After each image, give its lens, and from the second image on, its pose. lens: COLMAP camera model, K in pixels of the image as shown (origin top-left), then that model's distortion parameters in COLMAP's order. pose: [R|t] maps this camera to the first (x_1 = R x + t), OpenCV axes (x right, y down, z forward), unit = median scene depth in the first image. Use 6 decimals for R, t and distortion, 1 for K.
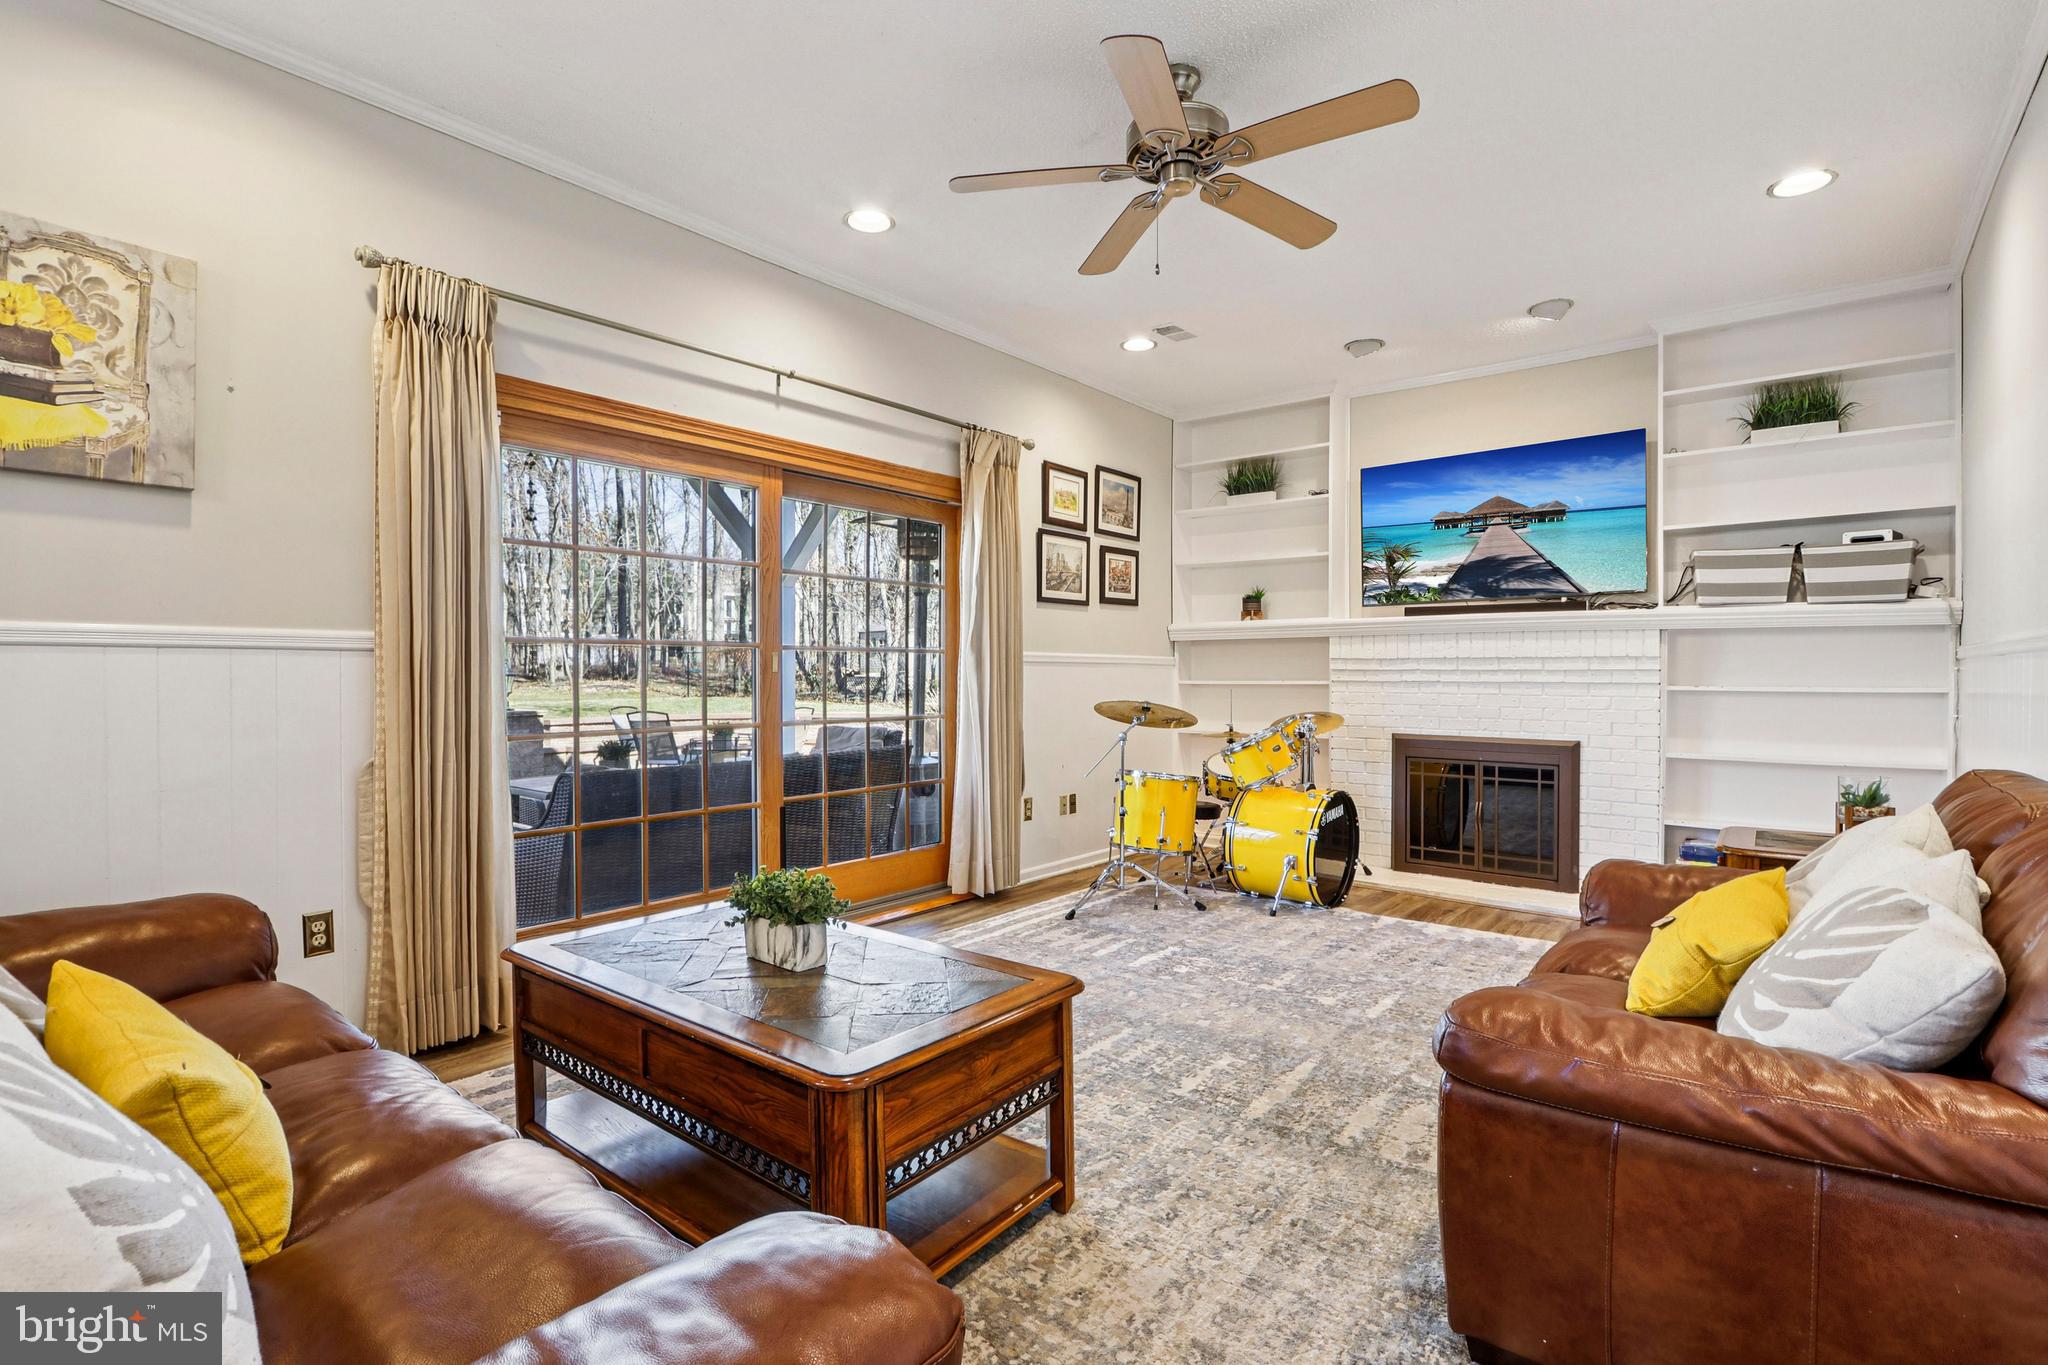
lens RADIAL K [[954.7, 0, 1014.3], [0, 954.7, 688.3], [0, 0, 1]] dist [-0.019575, 0.001792]
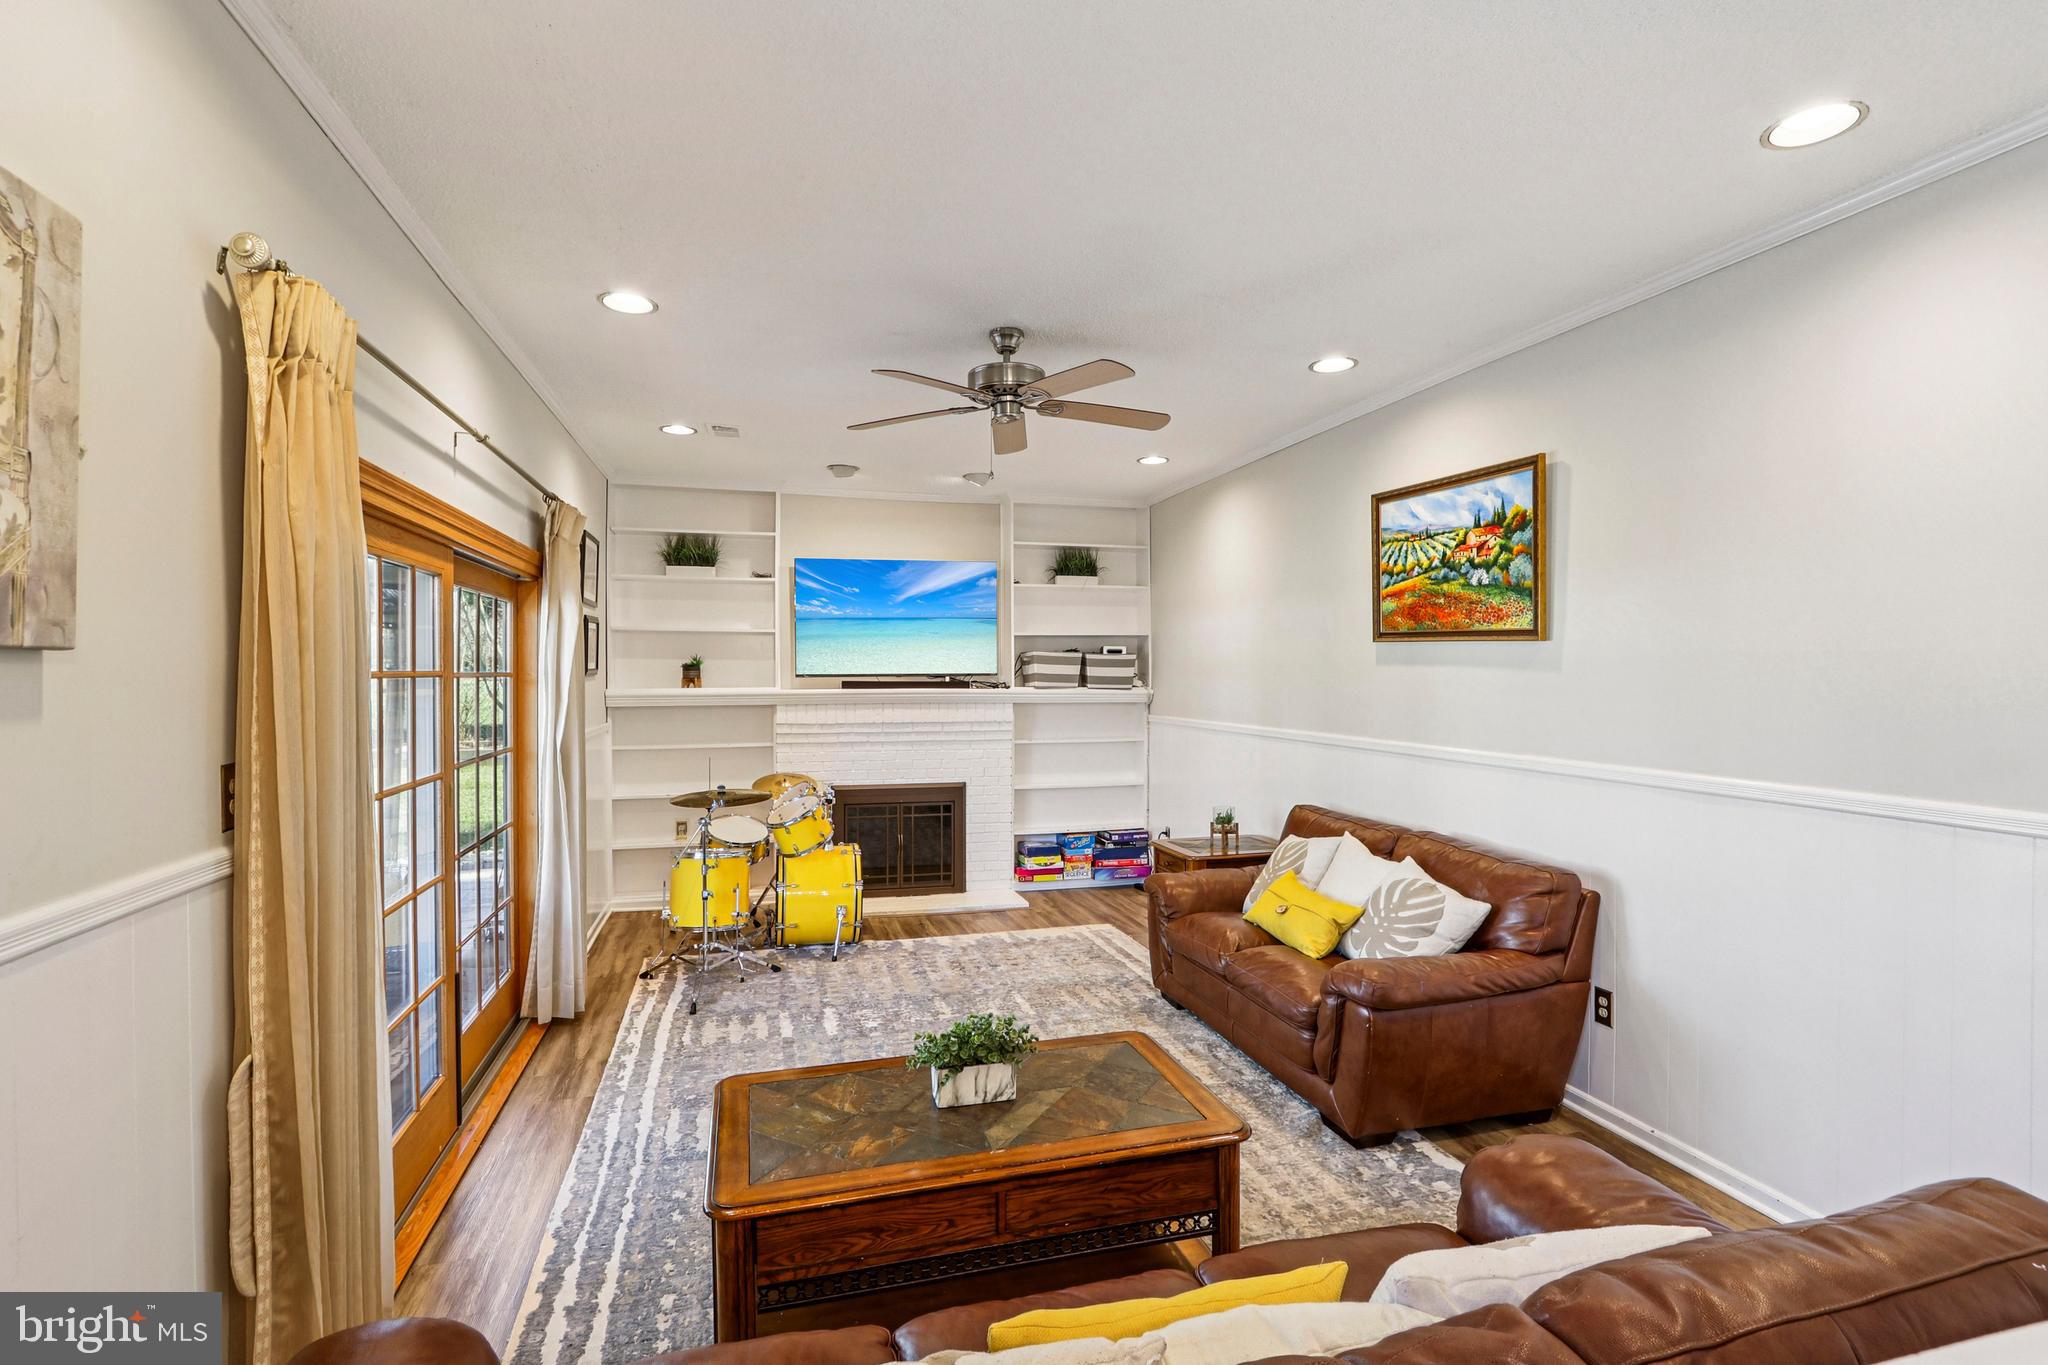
lens RADIAL K [[954.7, 0, 1007.2], [0, 954.7, 688.1], [0, 0, 1]] dist [-0.019575, 0.001792]
pose [[0.587039, -0.014616, 0.809427, -0.557707], [0.012904, 0.999879, 0.008697, -0.105115], [-0.809456, 0.005339, 0.587156, 0.146275]]
